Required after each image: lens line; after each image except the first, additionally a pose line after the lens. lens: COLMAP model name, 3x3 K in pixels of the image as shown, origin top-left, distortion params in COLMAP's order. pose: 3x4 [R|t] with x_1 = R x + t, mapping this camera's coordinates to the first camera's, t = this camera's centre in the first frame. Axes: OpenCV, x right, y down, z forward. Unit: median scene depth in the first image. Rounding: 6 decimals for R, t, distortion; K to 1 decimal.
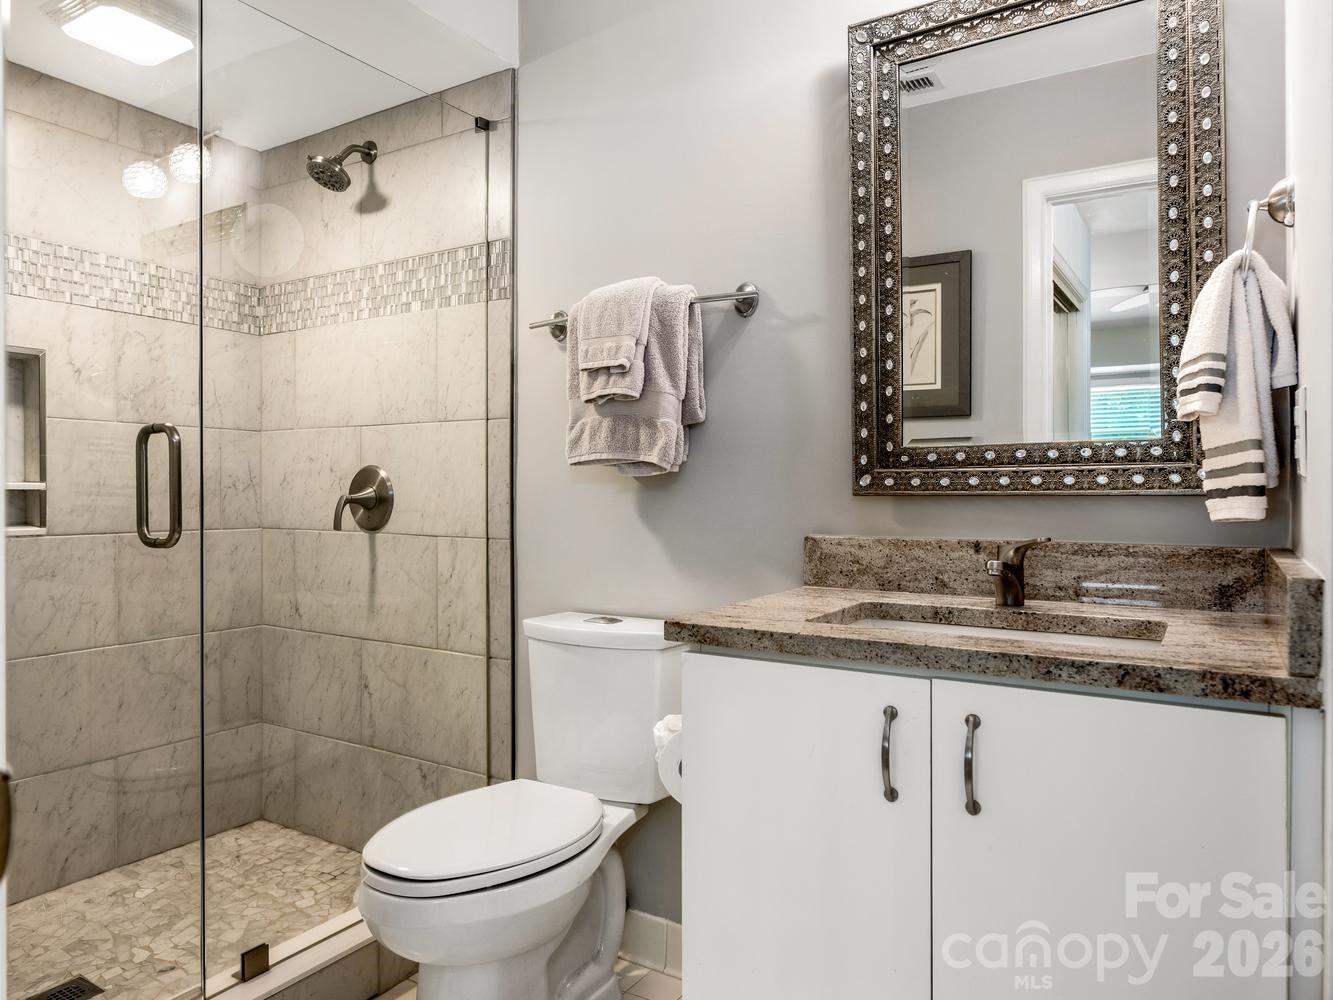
lens RADIAL K [[887.5, 0, 673.2], [0, 887.5, 492.1], [0, 0, 1]] dist [-0.001673, -0.000954]
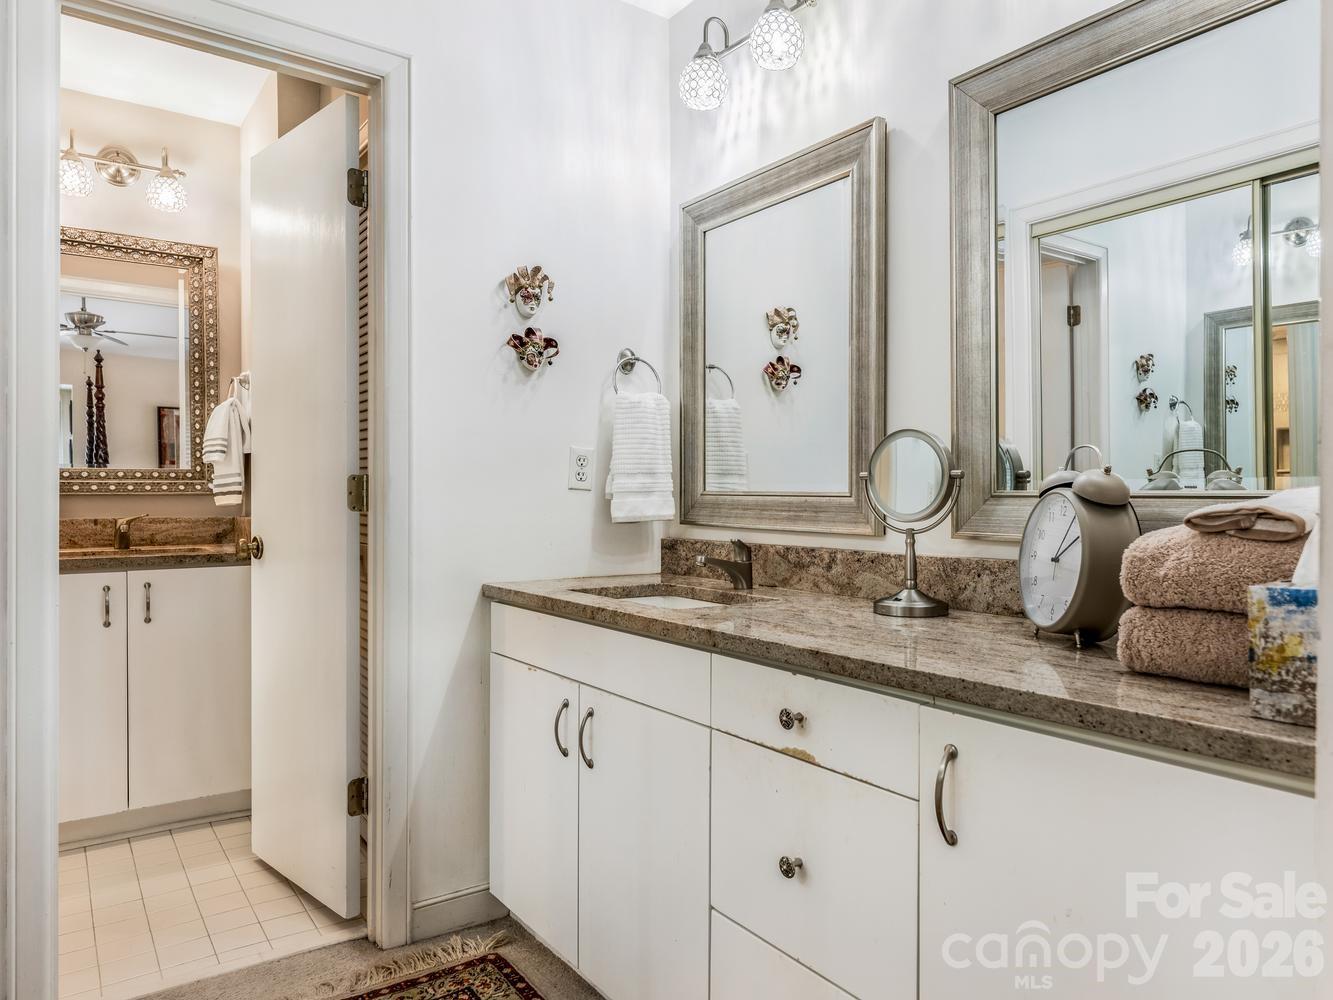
lens RADIAL K [[887.5, 0, 671.0], [0, 887.5, 496.5], [0, 0, 1]] dist [-0.001673, -0.000954]
pose [[0.393489, 0.002550, 0.919326, -1.061385], [0.003028, 0.999987, -0.004070, 0.020975], [-0.919325, 0.004385, 0.393476, -1.020460]]
